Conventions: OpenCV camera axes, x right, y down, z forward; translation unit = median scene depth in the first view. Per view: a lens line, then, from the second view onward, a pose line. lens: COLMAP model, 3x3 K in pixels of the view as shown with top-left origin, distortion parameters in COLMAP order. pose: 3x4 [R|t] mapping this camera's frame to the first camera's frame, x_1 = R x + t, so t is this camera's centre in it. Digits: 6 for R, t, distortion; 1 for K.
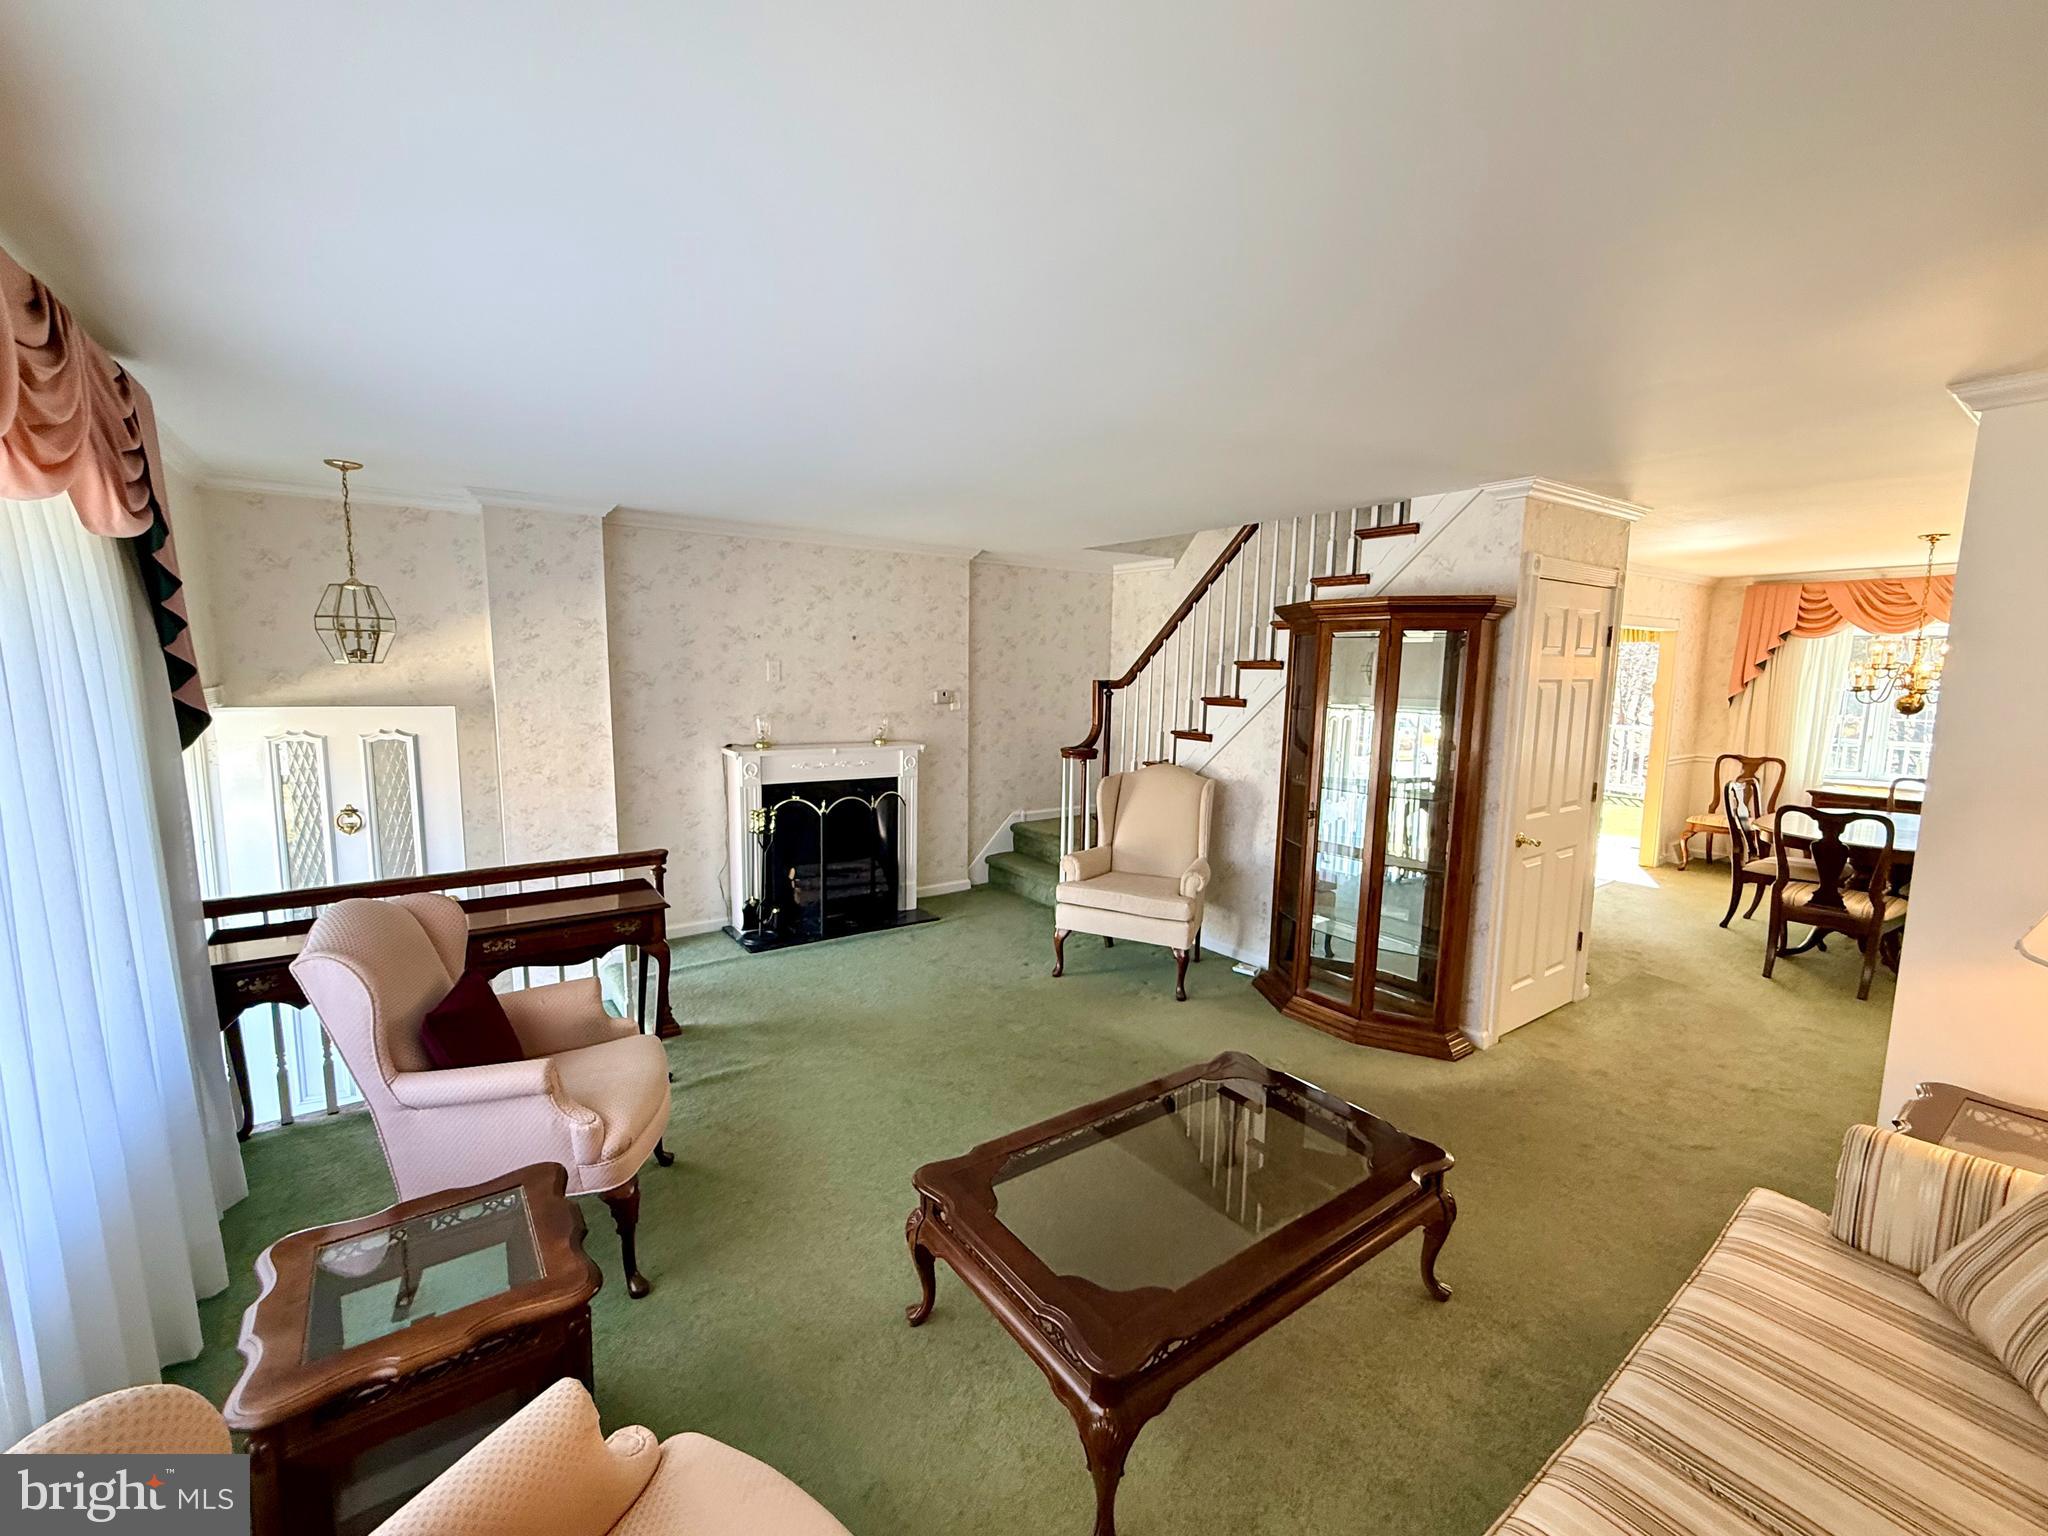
lens RADIAL K [[822.1, 0, 1022.6], [0, 822.1, 774.4], [0, 0, 1]] dist [-0.000815, 0.000086]
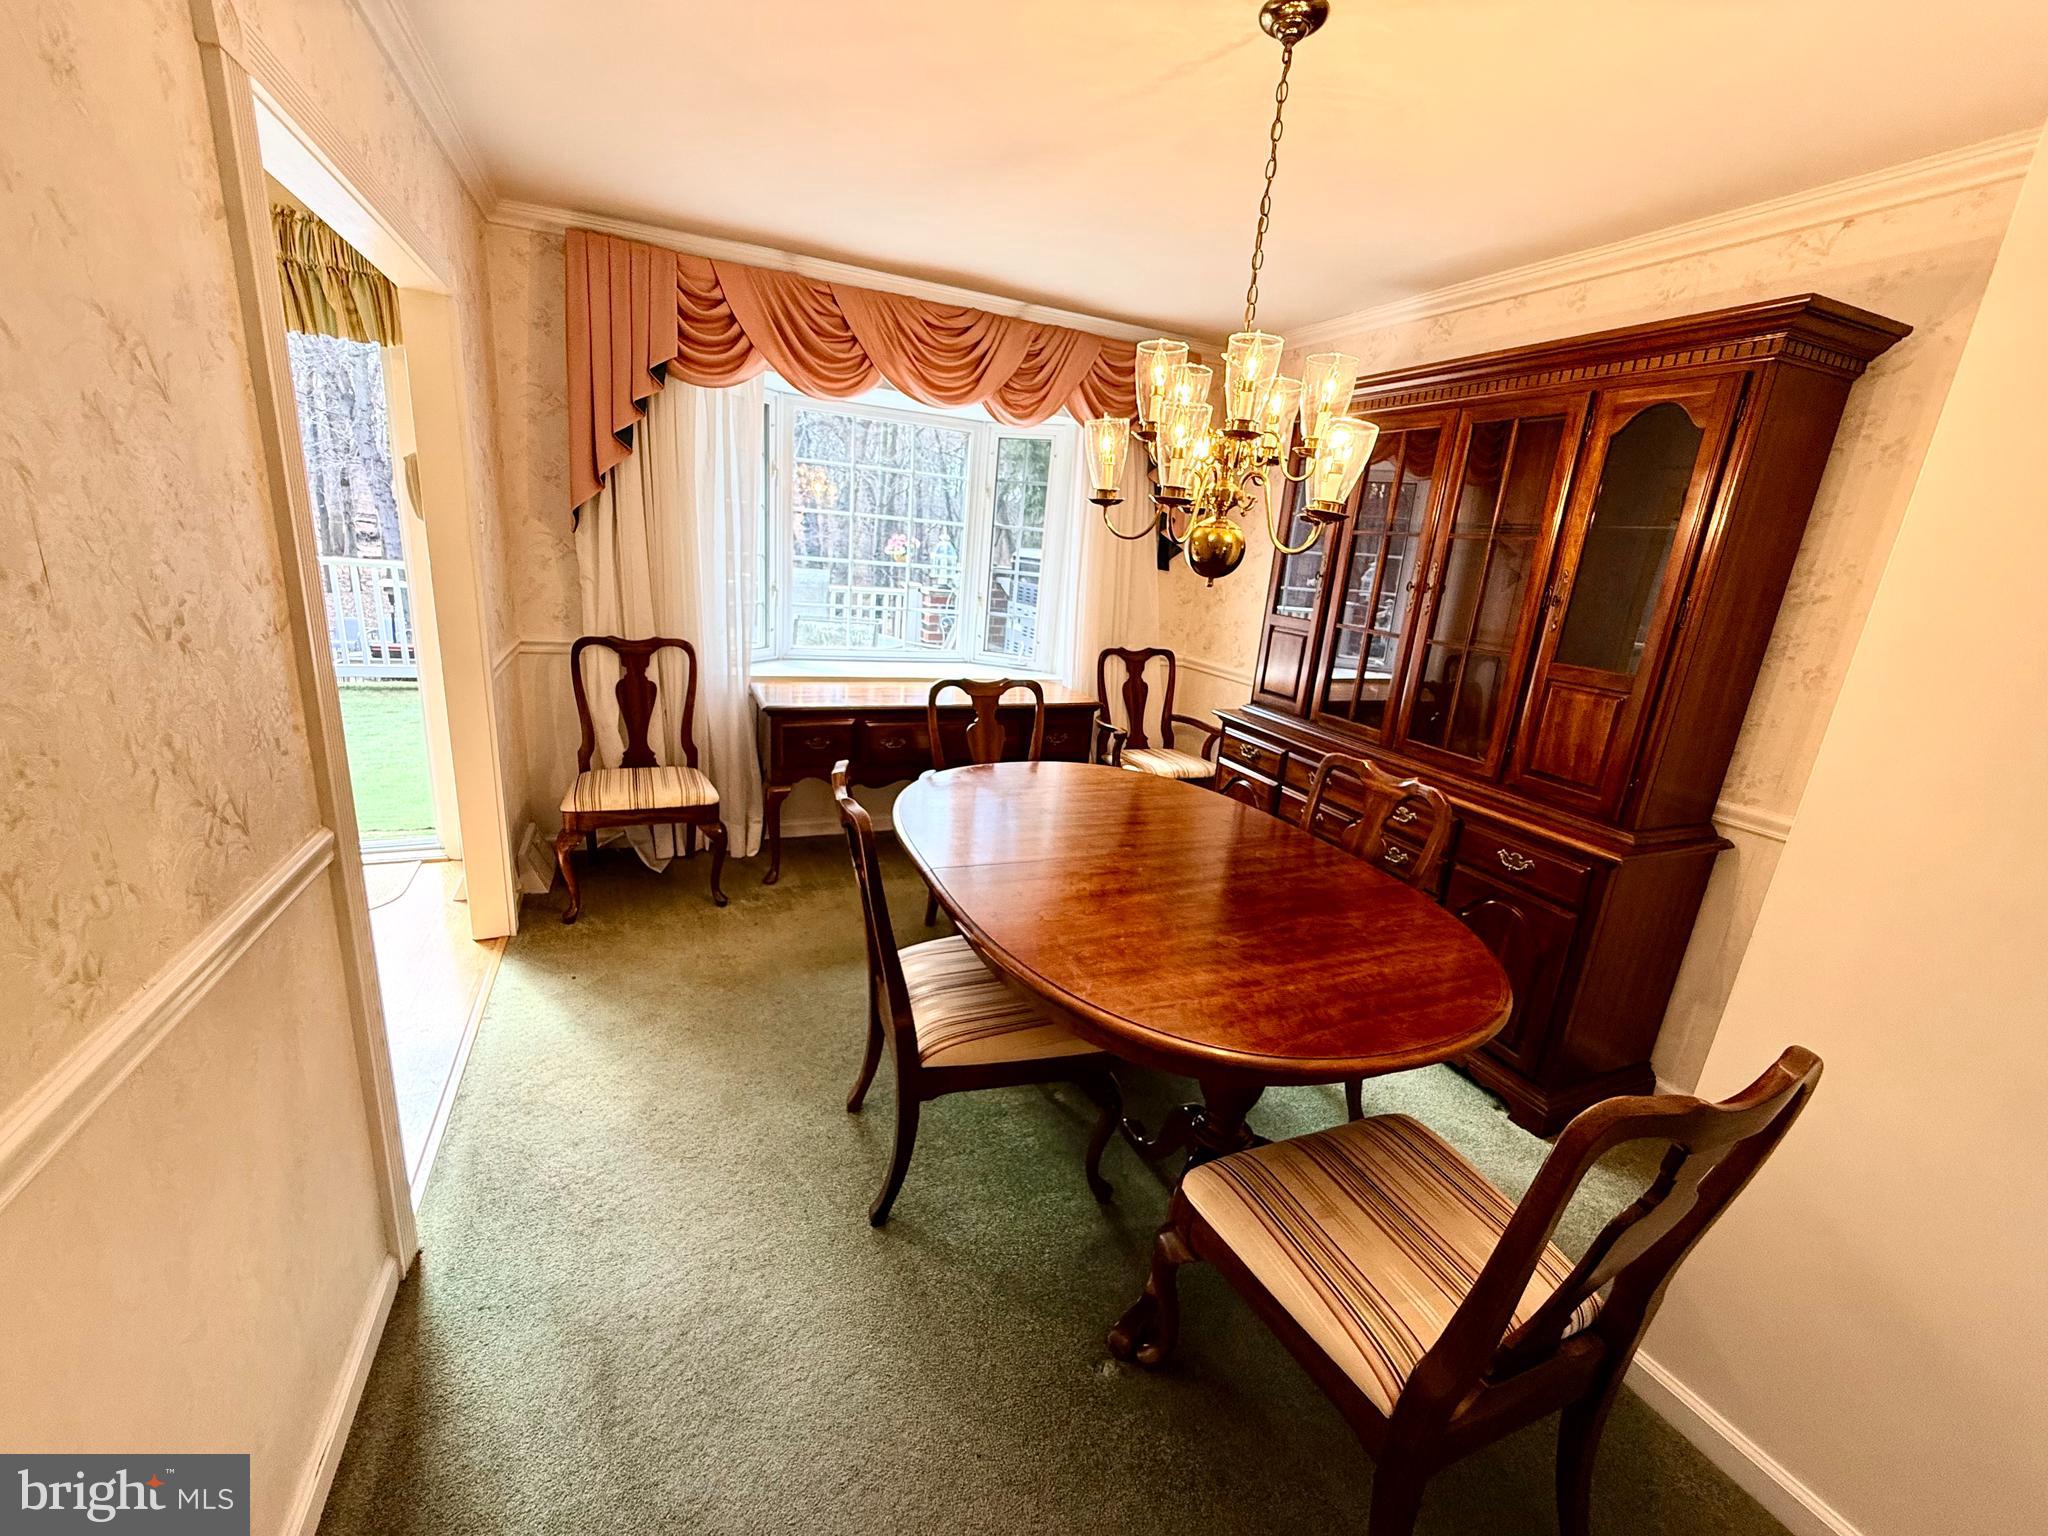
lens RADIAL K [[822.1, 0, 1020.3], [0, 822.1, 765.4], [0, 0, 1]] dist [-0.000815, 0.000086]
pose [[0.231871, -0.246520, 0.940991, 0.475621], [0.041739, 0.968985, 0.243569, -0.058233], [-0.971851, -0.017201, 0.234969, 0.674782]]
